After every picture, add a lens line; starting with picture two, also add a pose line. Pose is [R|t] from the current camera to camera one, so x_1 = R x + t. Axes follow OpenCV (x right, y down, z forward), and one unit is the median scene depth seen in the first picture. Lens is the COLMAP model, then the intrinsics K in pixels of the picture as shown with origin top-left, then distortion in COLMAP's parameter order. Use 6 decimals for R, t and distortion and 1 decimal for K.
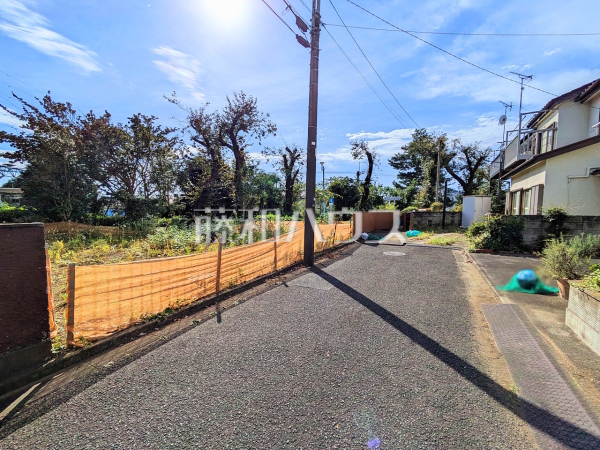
lens RADIAL K [[238.2, 0, 300.0], [0, 238.2, 225.0], [0, 0, 1]] dist [-0.001847, 0.005246]
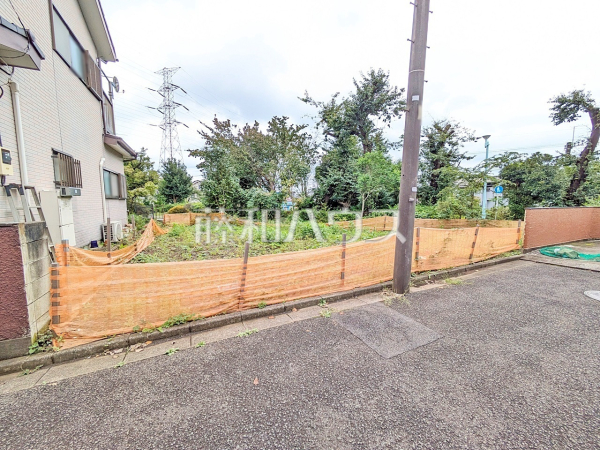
lens RADIAL K [[238.2, 0, 300.0], [0, 238.2, 225.0], [0, 0, 1]] dist [-0.001847, 0.005246]
pose [[0.820432, 0.051089, -0.569457, 0.070910], [-0.033205, 0.998576, 0.041748, -0.010009], [0.570779, -0.015343, 0.820960, 0.119485]]
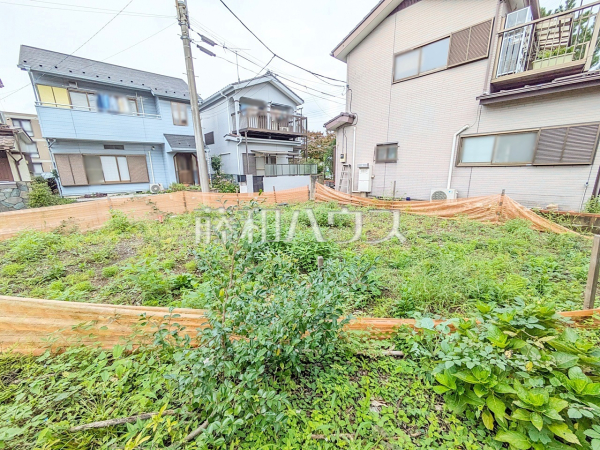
lens RADIAL K [[238.2, 0, 300.0], [0, 238.2, 225.0], [0, 0, 1]] dist [-0.001847, 0.005246]
pose [[-0.956460, -0.058282, 0.285984, -0.293879], [0.032153, 0.952854, 0.301722, -0.065879], [-0.290086, 0.297781, -0.909493, 0.766584]]
